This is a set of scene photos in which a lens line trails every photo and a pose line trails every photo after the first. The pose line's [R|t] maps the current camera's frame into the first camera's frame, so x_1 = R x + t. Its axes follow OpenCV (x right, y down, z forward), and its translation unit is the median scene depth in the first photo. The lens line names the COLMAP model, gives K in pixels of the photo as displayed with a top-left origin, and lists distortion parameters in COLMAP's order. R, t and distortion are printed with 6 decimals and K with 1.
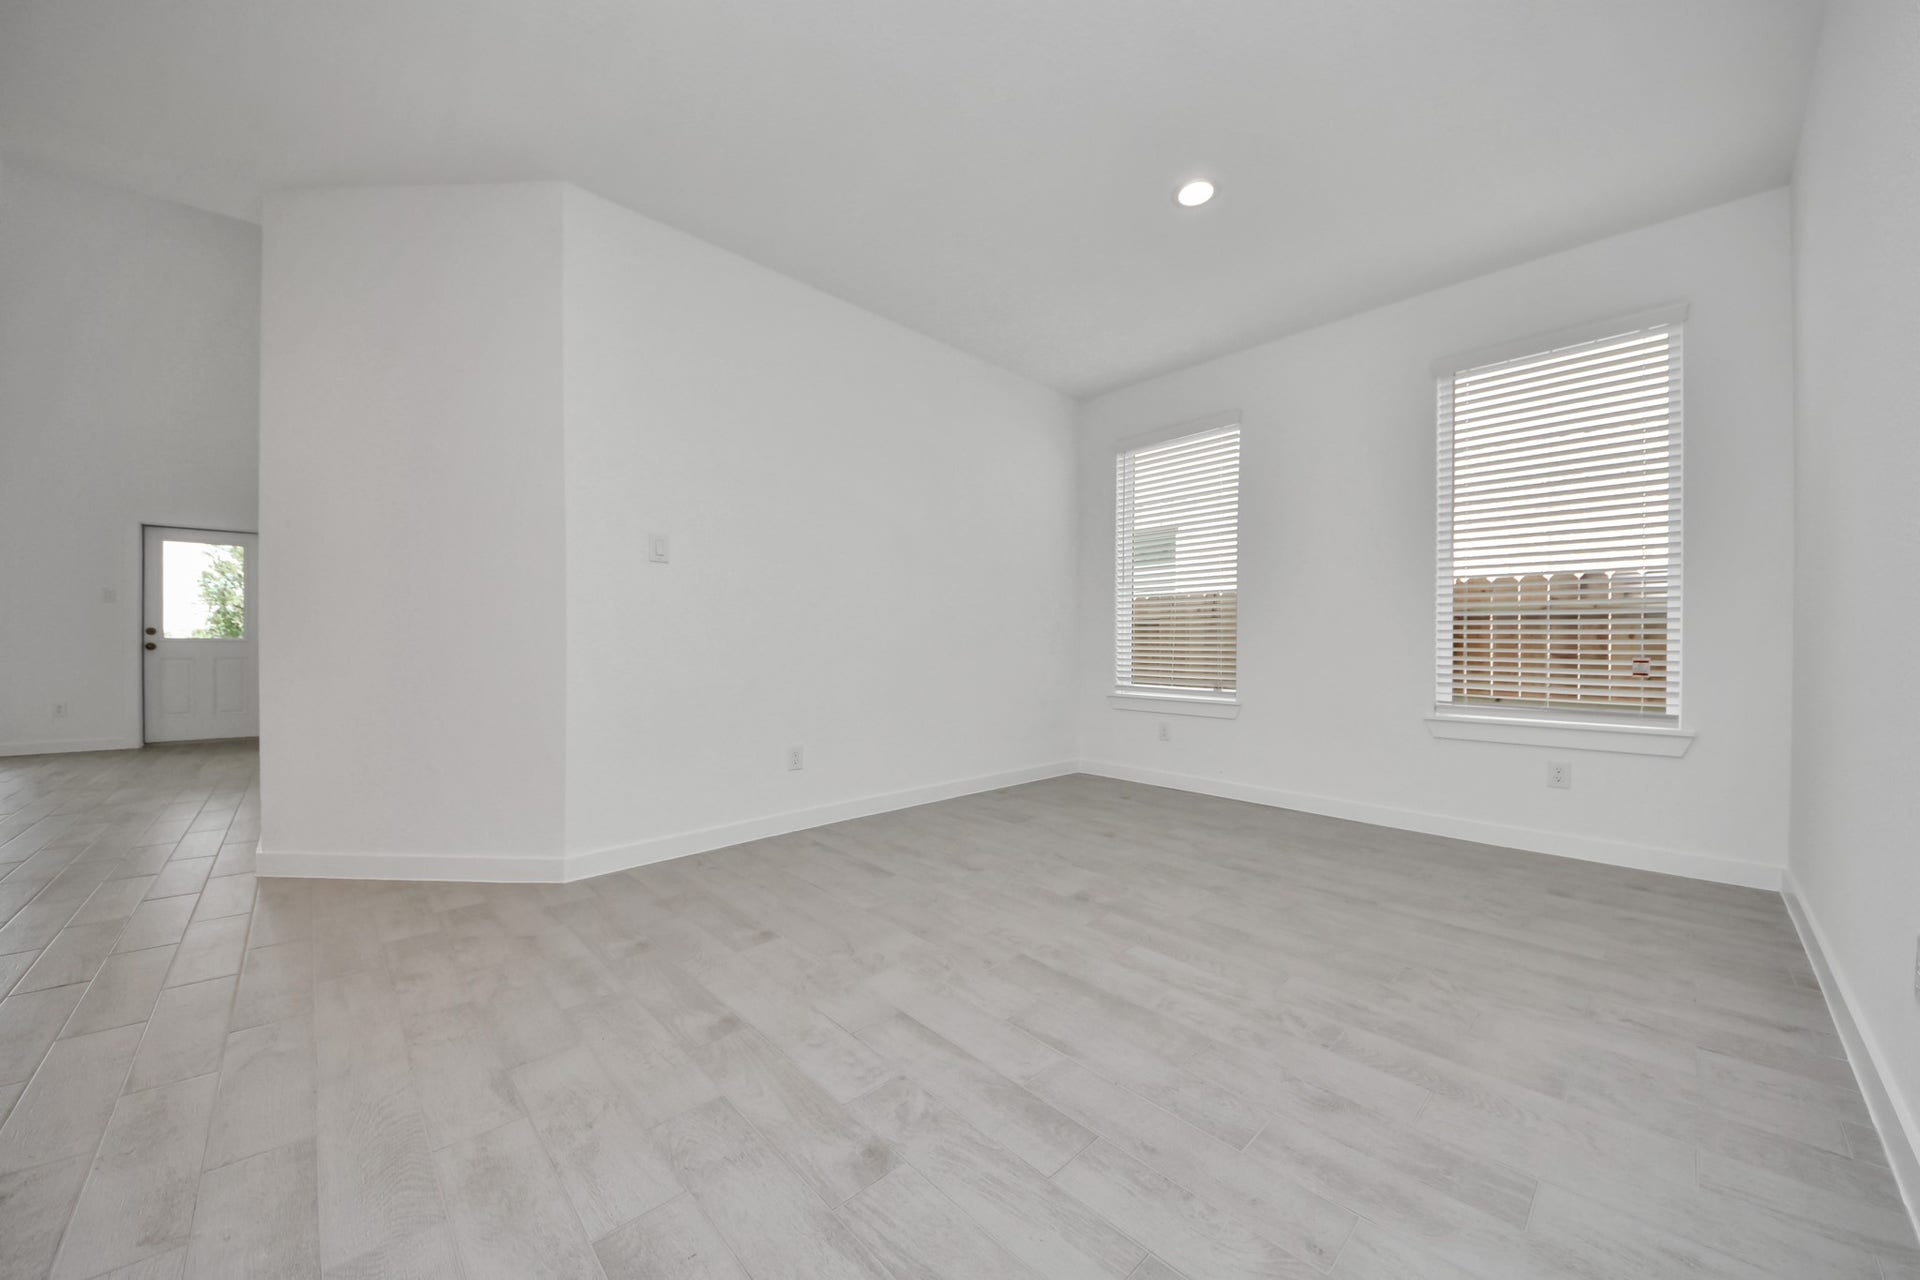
lens RADIAL K [[699.9, 0, 965.4], [0, 699.9, 638.6], [0, 0, 1]] dist [0.023139, -0.022284]
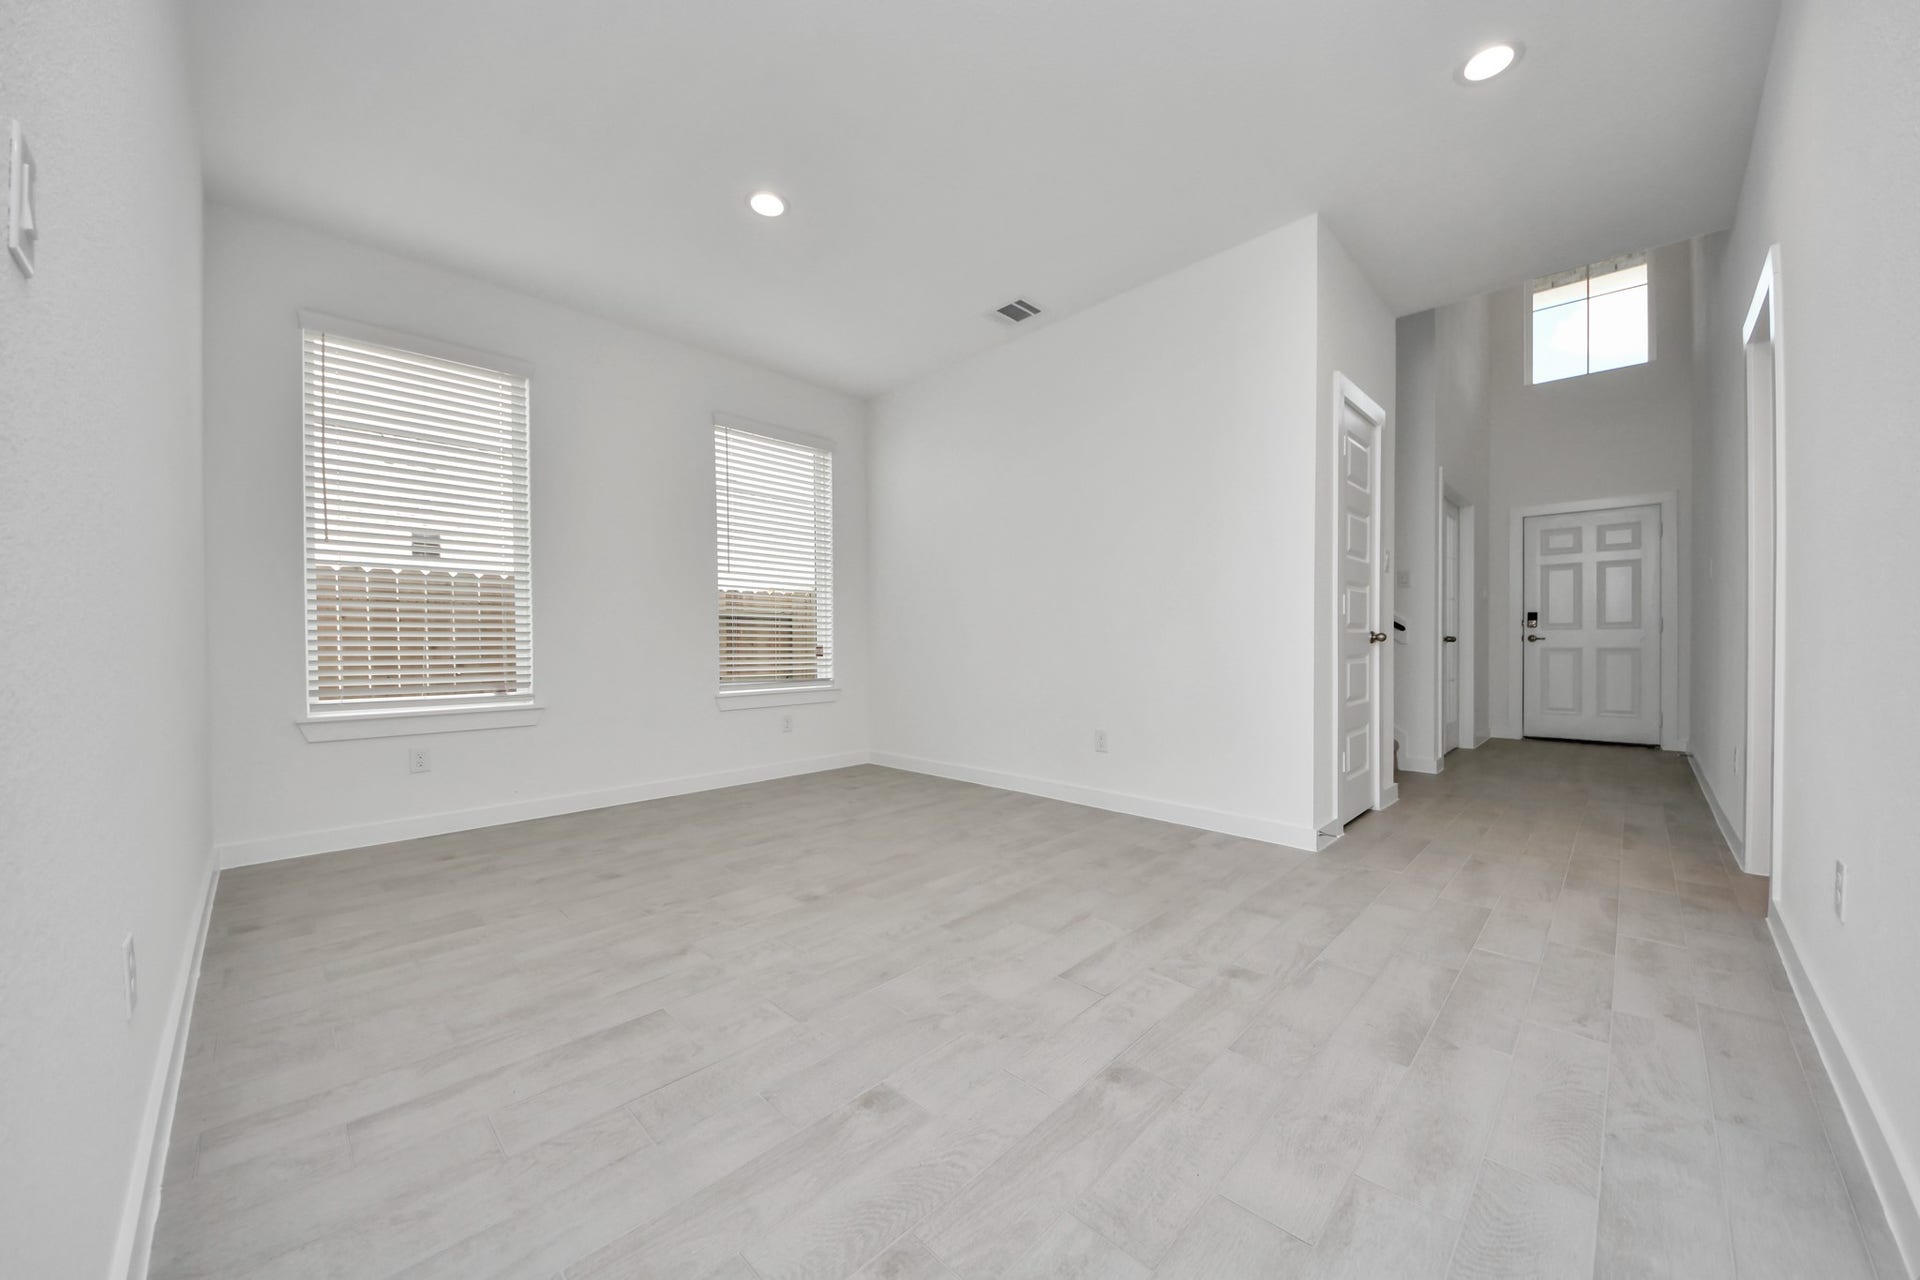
lens RADIAL K [[699.9, 0, 965.4], [0, 699.9, 638.6], [0, 0, 1]] dist [0.023139, -0.022284]
pose [[-0.057712, -0.007706, 0.998304, -1.035941], [0.001090, 0.999969, 0.007781, 0.008765], [-0.998333, 0.001537, -0.057702, 1.088055]]
